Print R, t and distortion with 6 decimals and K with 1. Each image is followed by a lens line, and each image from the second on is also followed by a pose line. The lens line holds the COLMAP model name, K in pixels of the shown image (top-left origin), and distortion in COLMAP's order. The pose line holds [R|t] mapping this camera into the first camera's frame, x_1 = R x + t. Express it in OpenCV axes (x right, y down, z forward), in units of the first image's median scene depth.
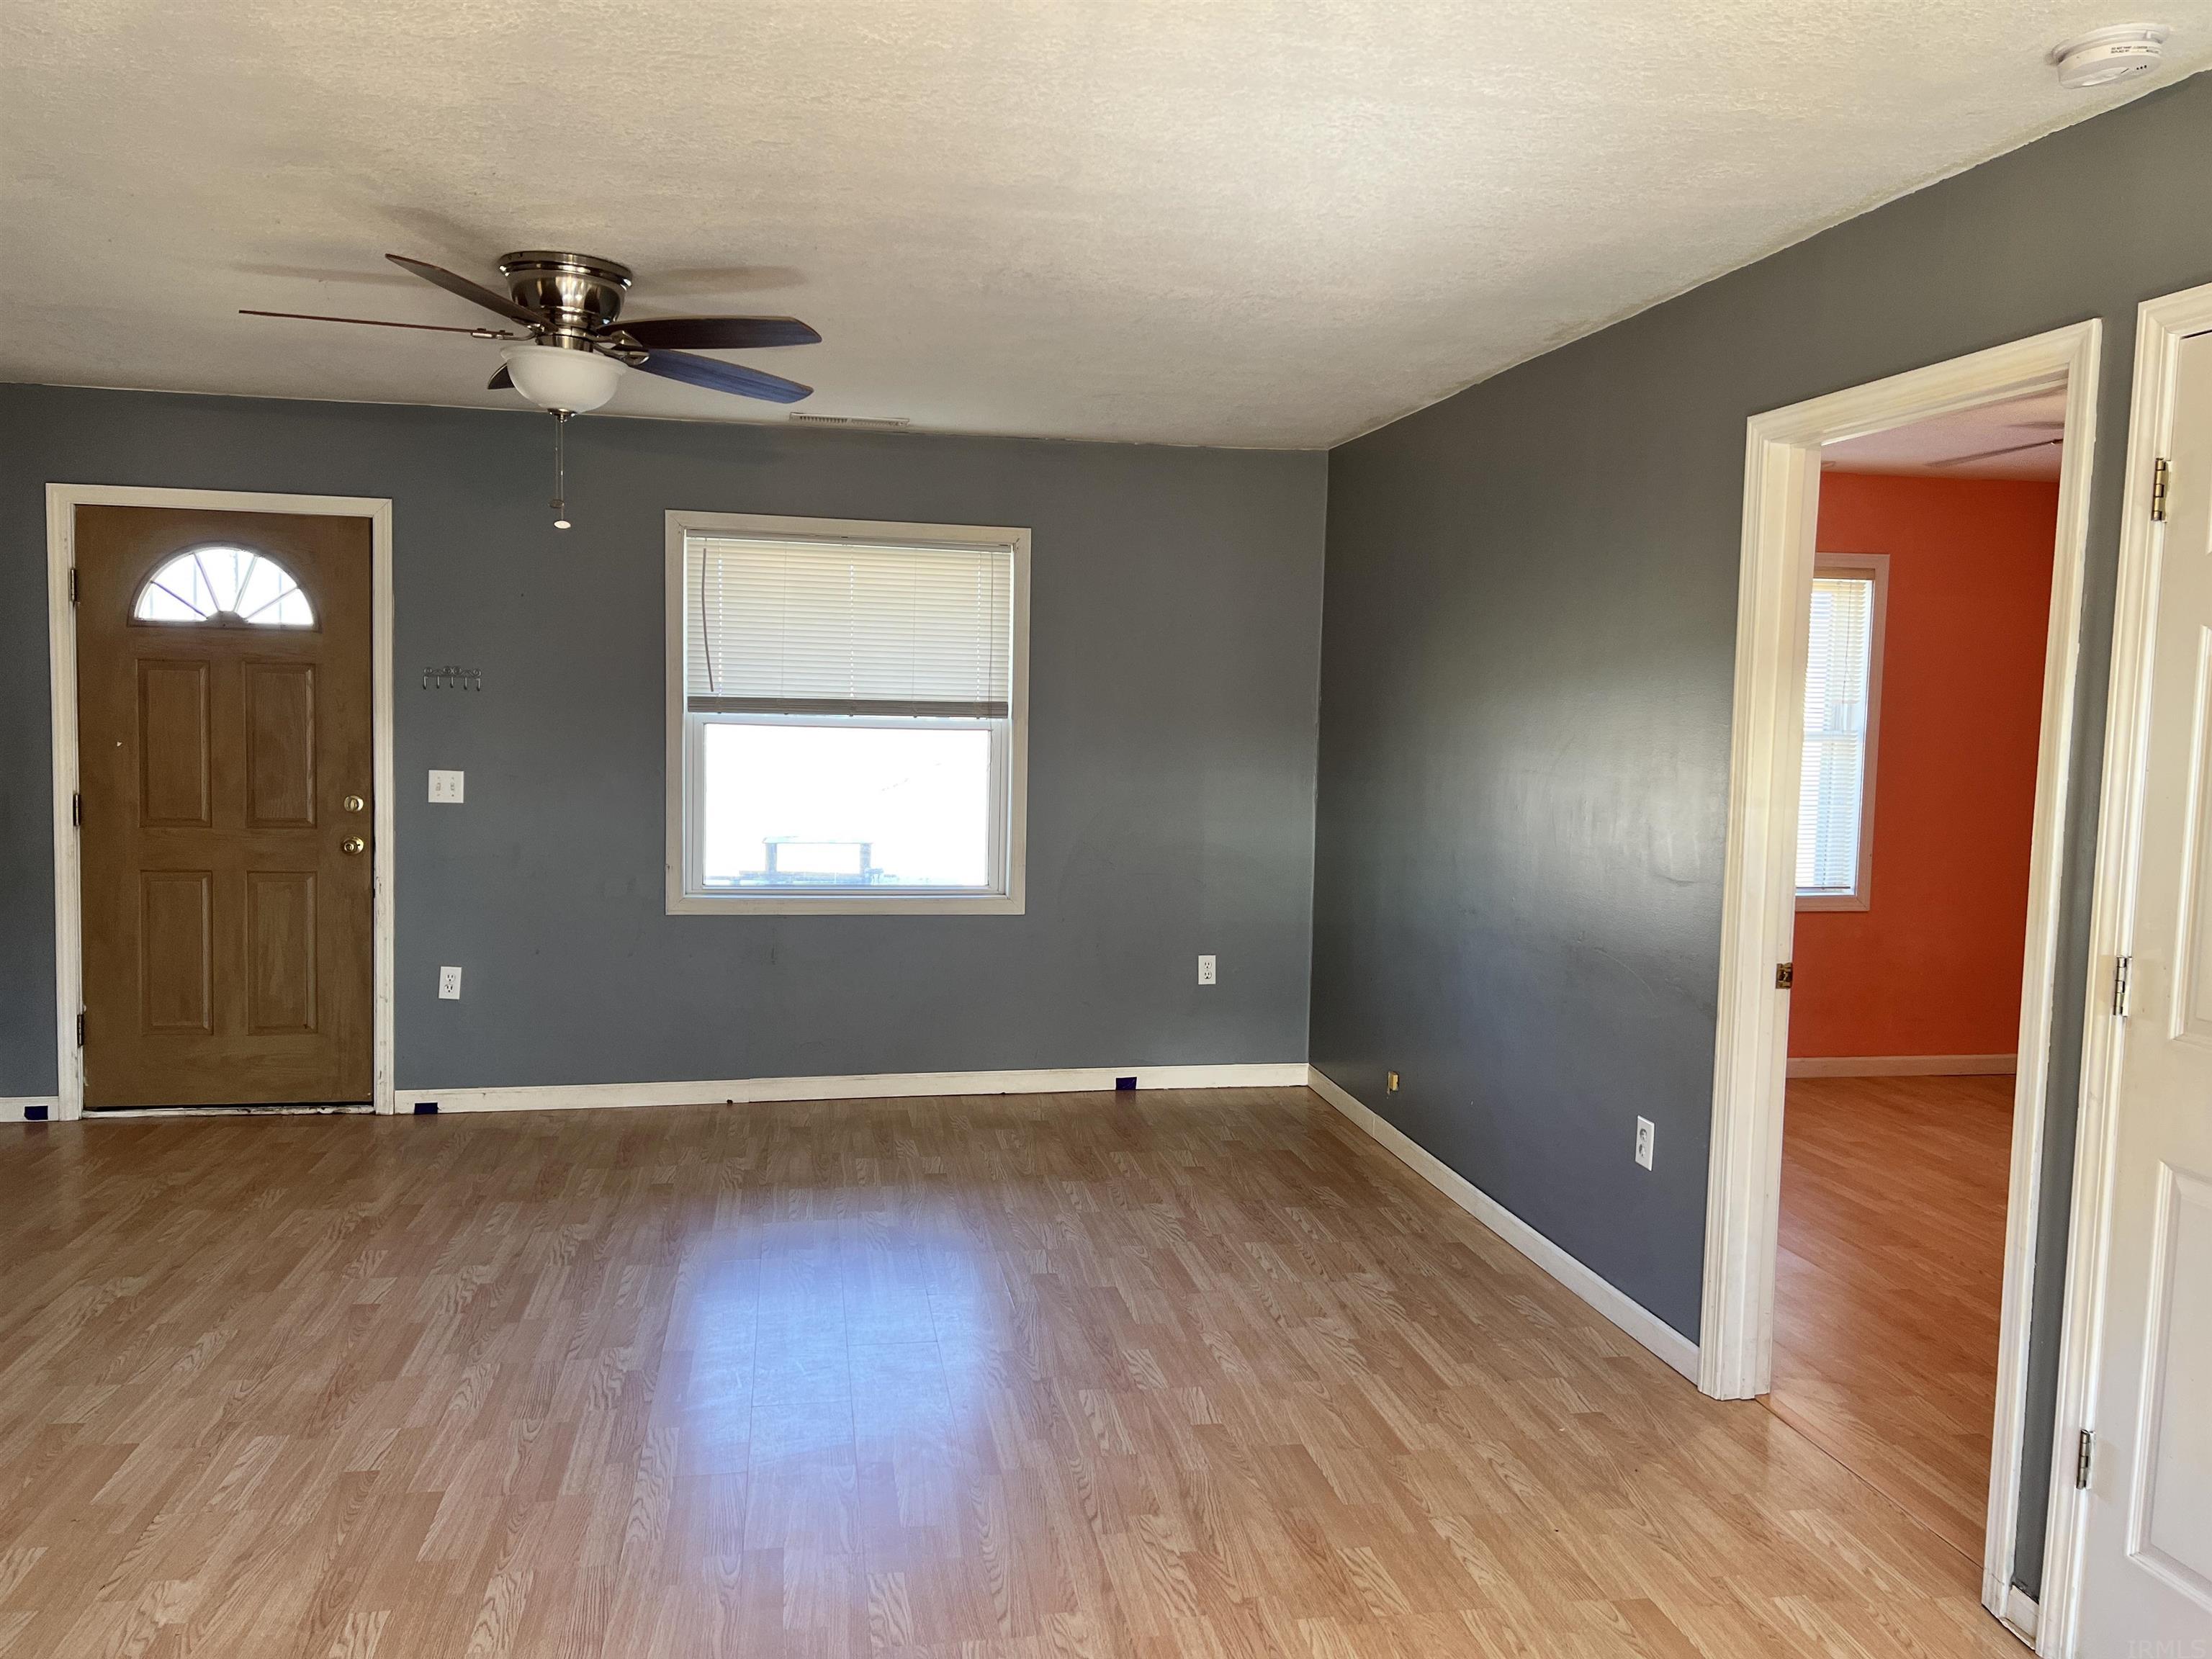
lens RADIAL K [[1670.3, 0, 1113.8], [0, 1670.3, 830.2], [0, 0, 1]] dist [0.065549, -0.057192]
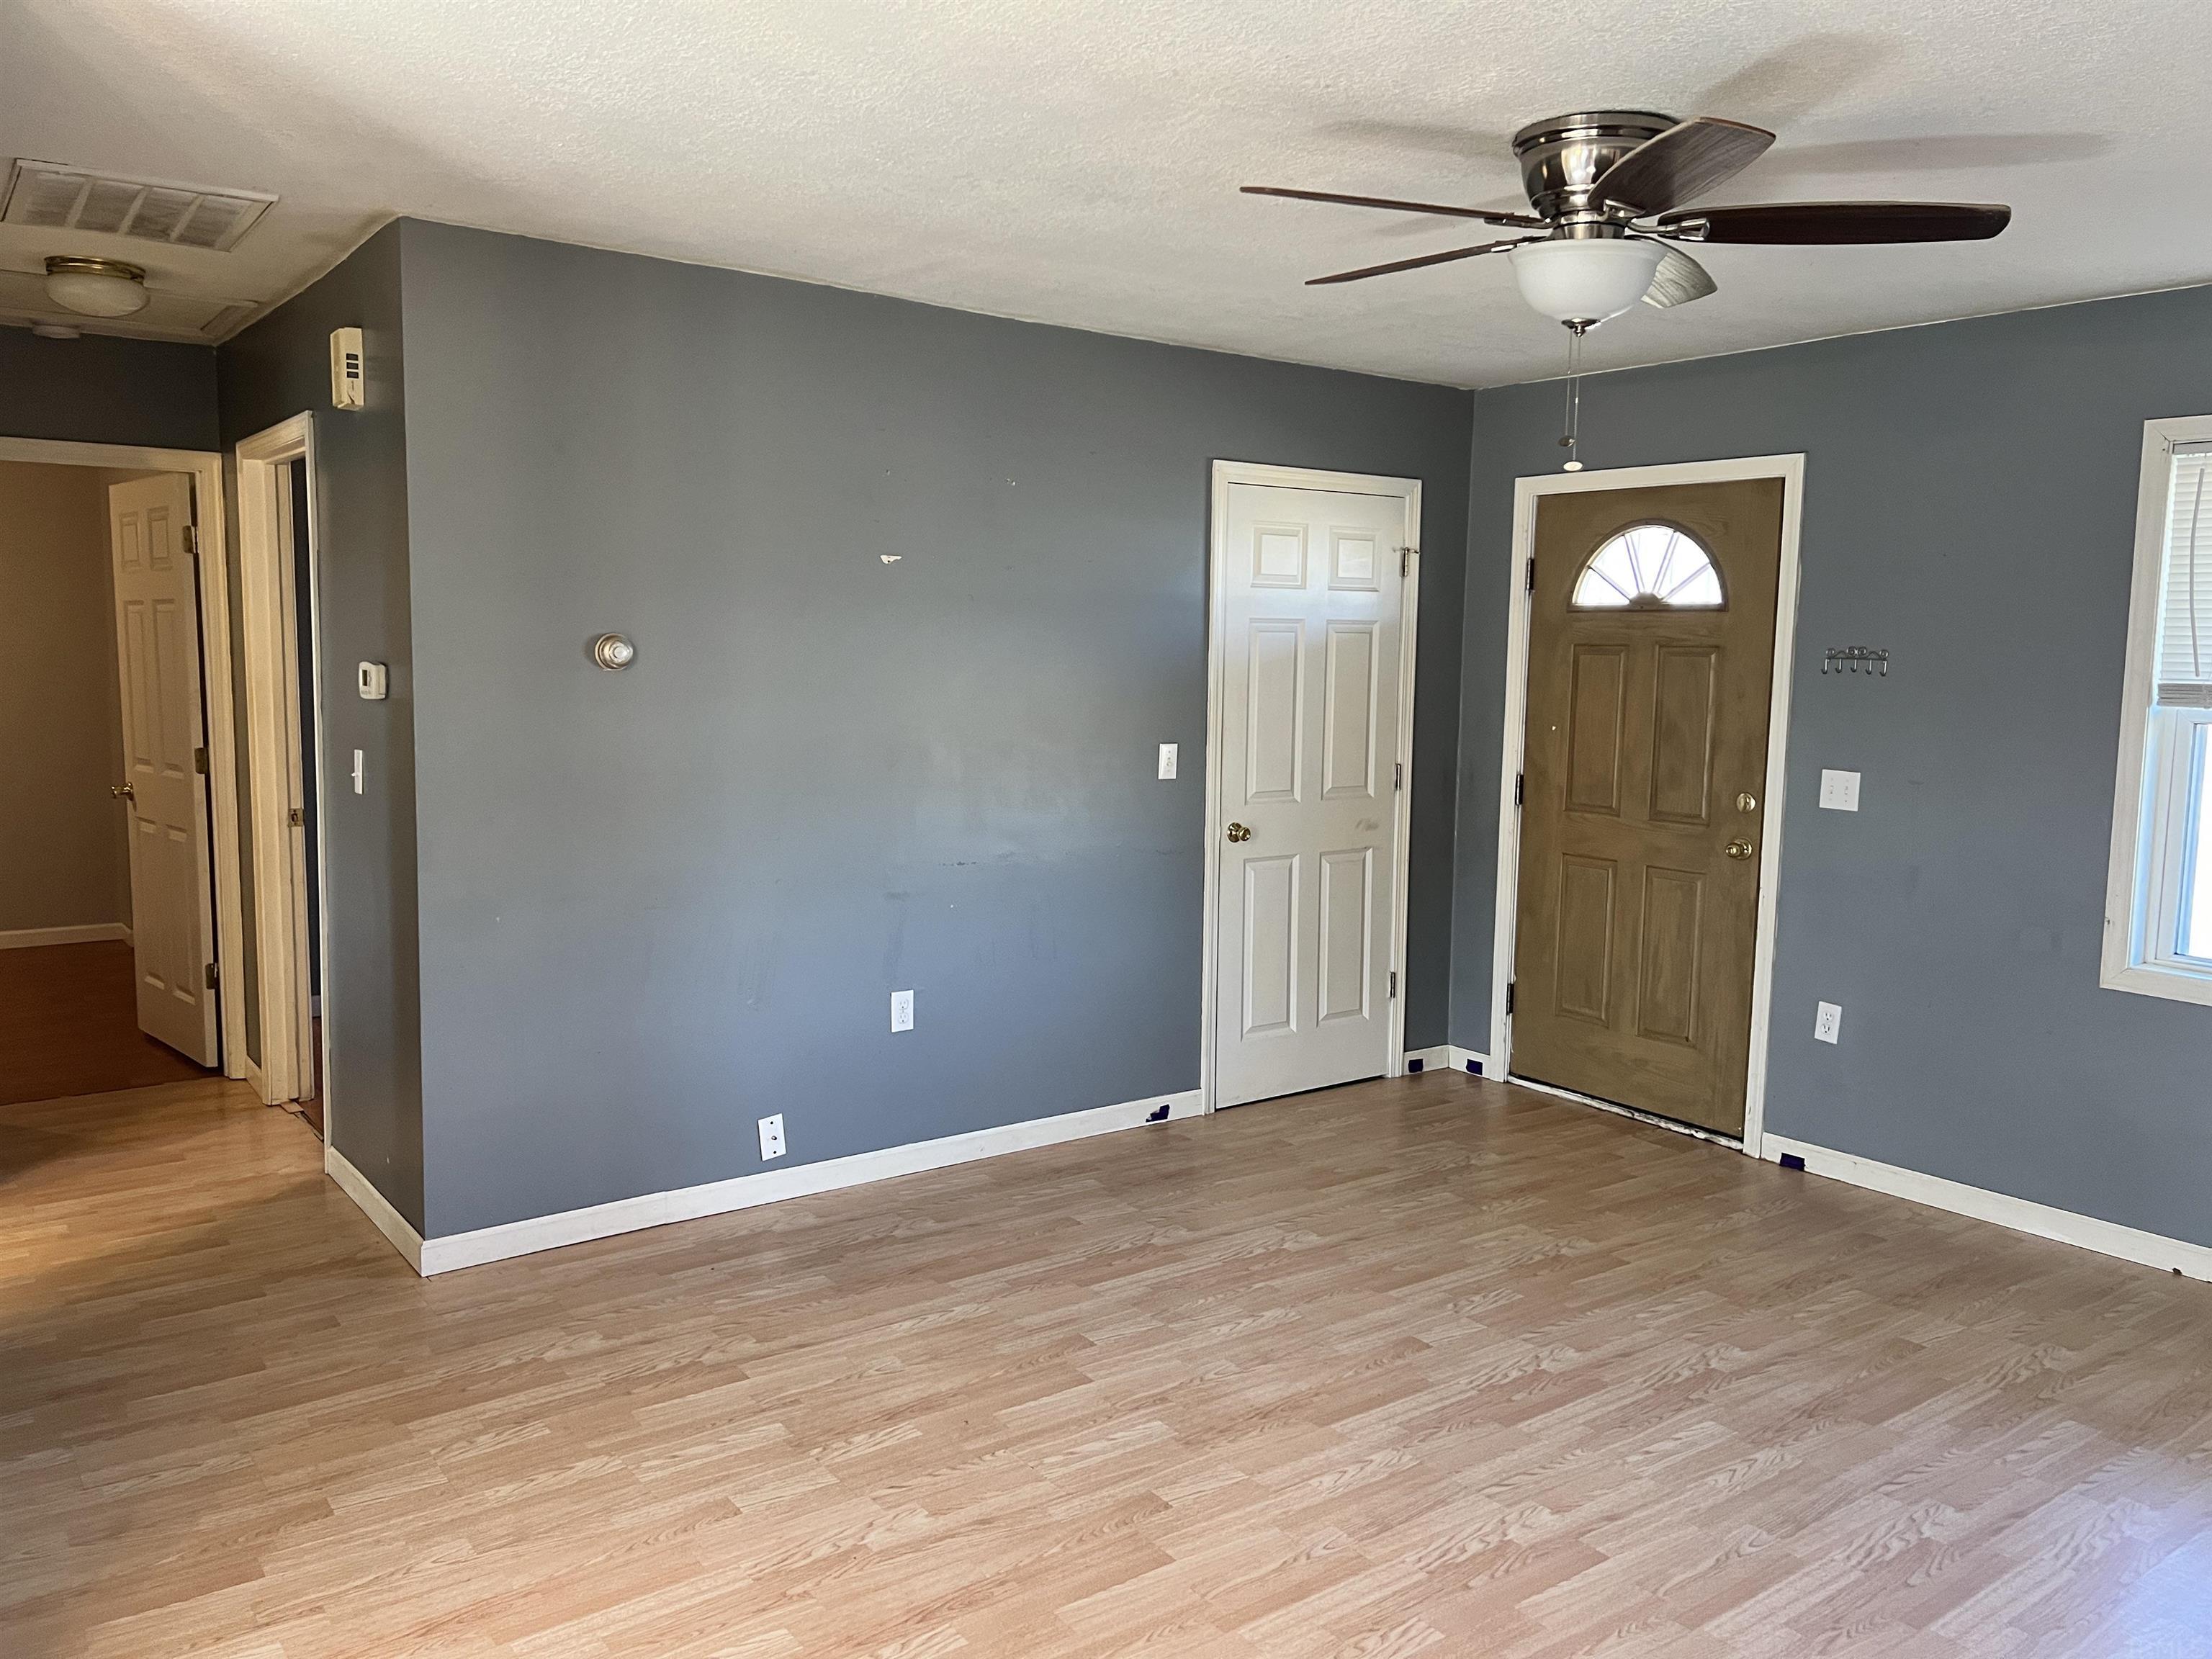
lens RADIAL K [[1670.3, 0, 1104.4], [0, 1670.3, 826.8], [0, 0, 1]] dist [0.065549, -0.057192]
pose [[0.436657, 0.084796, -0.895623, 0.204866], [-0.079237, 0.995304, 0.055601, -0.026336], [0.896132, 0.046688, 0.441326, 0.312036]]
